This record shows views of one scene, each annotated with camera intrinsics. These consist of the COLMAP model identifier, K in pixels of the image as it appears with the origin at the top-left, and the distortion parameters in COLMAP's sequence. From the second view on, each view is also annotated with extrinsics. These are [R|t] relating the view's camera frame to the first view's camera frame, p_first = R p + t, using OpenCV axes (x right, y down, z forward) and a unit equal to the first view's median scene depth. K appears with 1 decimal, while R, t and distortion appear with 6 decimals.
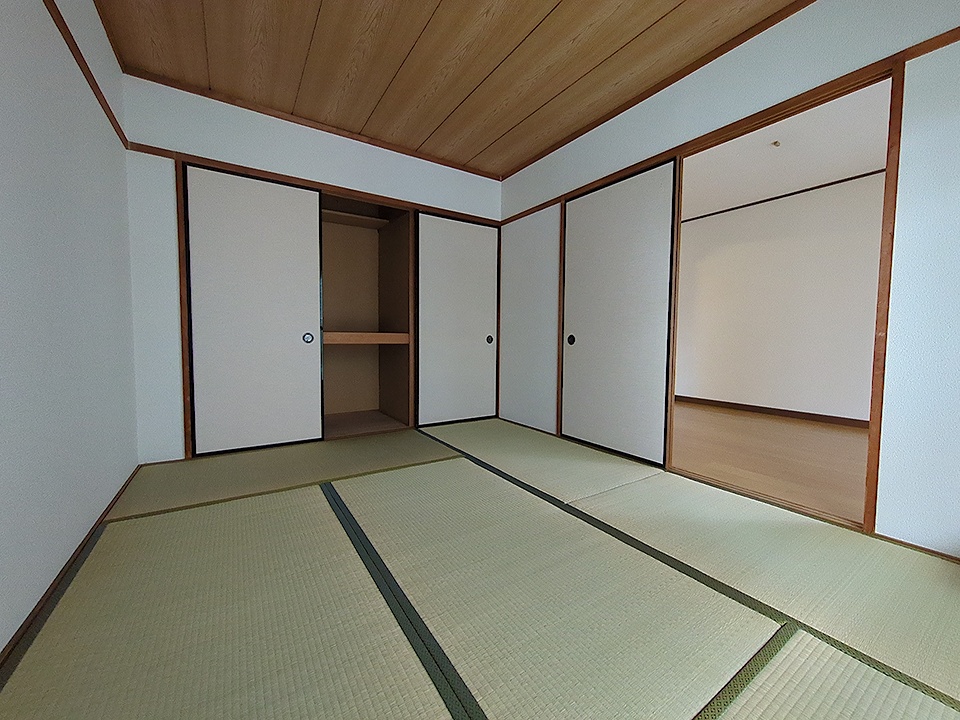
lens RADIAL K [[383.8, 0, 480.0], [0, 383.8, 360.0], [0, 0, 1]] dist [0.015294, 0.000075]
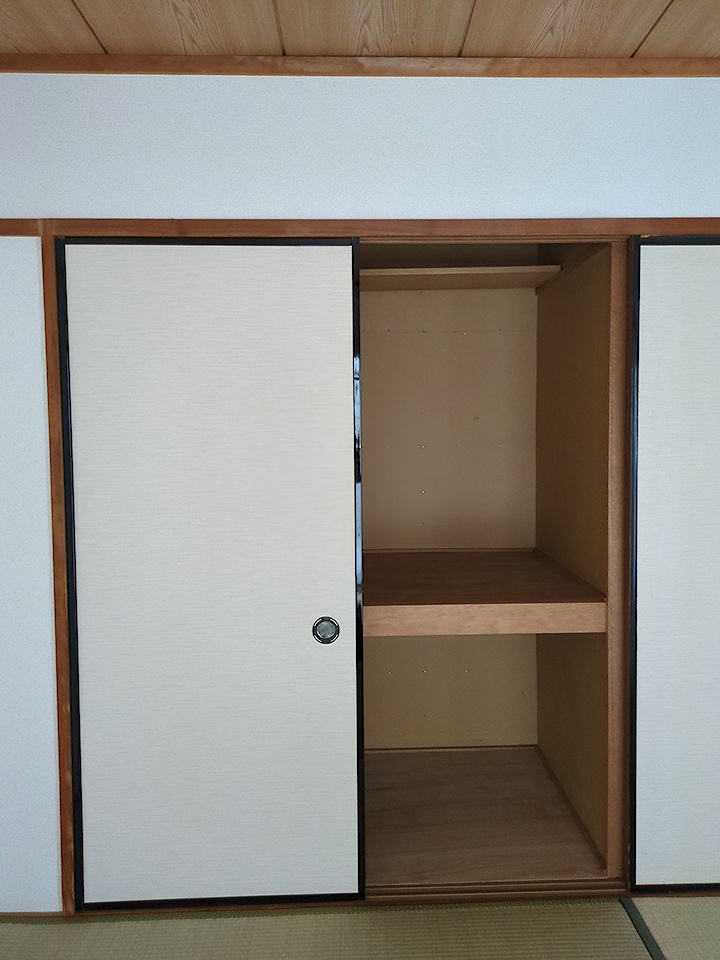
lens RADIAL K [[750.3, 0, 360.0], [0, 750.3, 480.0], [0, 0, 1]] dist [0.022098, -0.000856]
pose [[0.856573, 0.011588, -0.515896, -0.035528], [-0.014458, 0.999894, -0.001545, -0.199245], [0.515824, 0.008783, 0.856650, 0.372621]]
